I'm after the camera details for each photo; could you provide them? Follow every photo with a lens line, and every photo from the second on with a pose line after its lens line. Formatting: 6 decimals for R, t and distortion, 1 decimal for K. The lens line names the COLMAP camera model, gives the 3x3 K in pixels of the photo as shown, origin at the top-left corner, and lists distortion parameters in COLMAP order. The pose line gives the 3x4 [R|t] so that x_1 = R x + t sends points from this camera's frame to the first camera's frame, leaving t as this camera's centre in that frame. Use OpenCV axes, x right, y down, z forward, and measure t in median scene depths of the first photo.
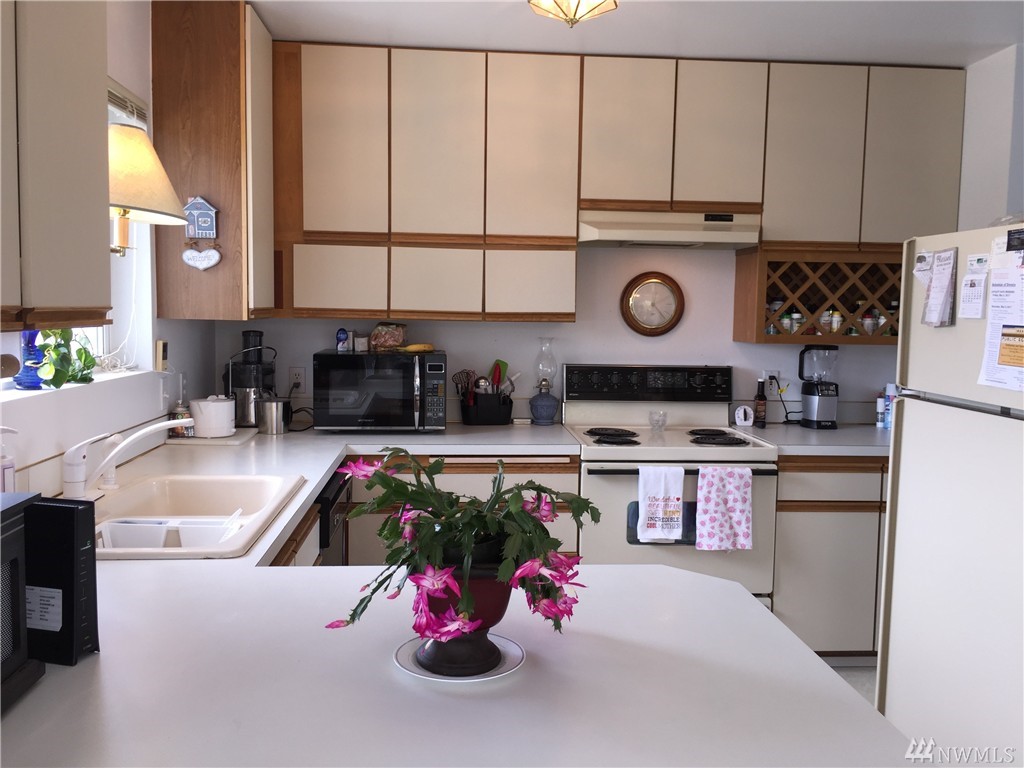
lens RADIAL K [[867.2, 0, 512.8], [0, 867.2, 385.6], [0, 0, 1]] dist [0.054432, -0.087732]
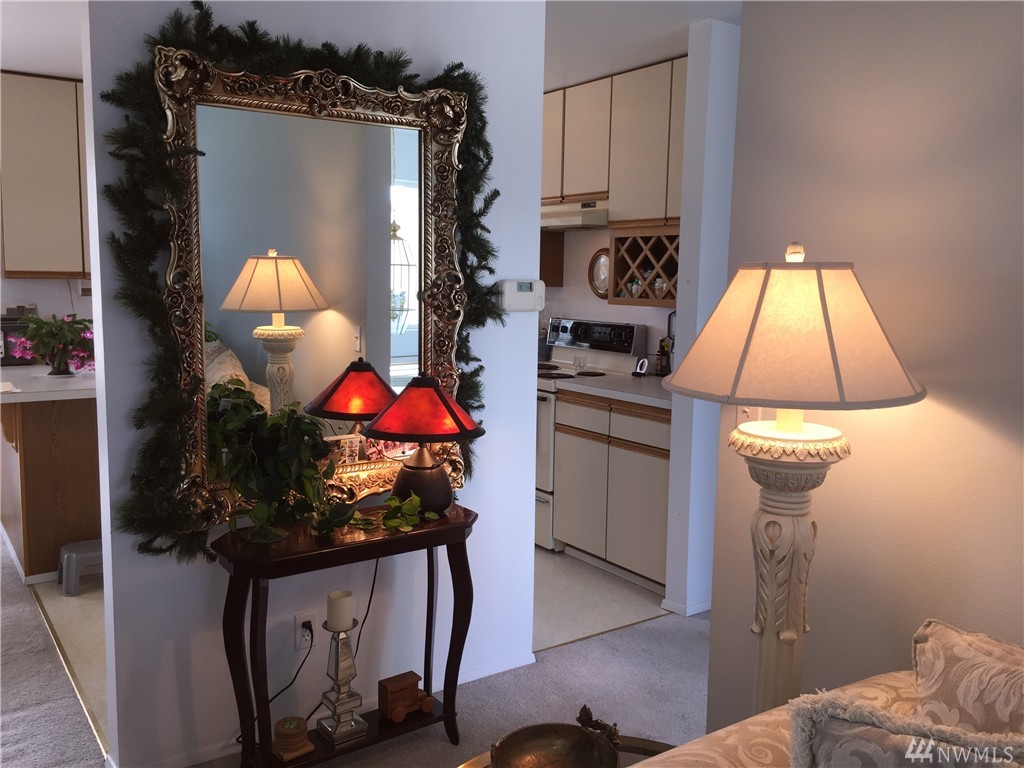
lens RADIAL K [[867.2, 0, 509.3], [0, 867.2, 384.2], [0, 0, 1]] dist [0.054432, -0.087732]
pose [[0.508037, 0.099782, -0.855536, 1.318960], [-0.081866, 0.994364, 0.067360, -0.007709], [0.857436, 0.035818, 0.513342, 0.257606]]
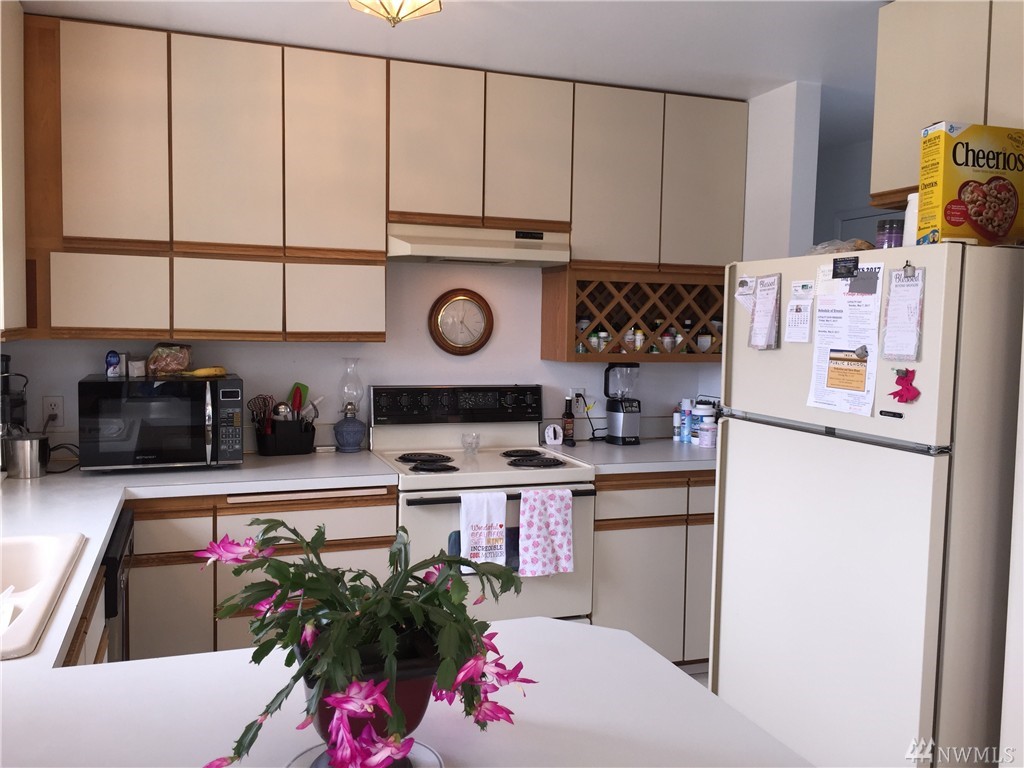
lens RADIAL K [[867.2, 0, 511.1], [0, 867.2, 382.8], [0, 0, 1]] dist [0.054432, -0.087732]
pose [[0.962347, -0.018703, 0.271179, -0.053699], [0.022460, 0.999690, -0.010755, -0.016317], [-0.270894, 0.016441, 0.962469, 0.063722]]
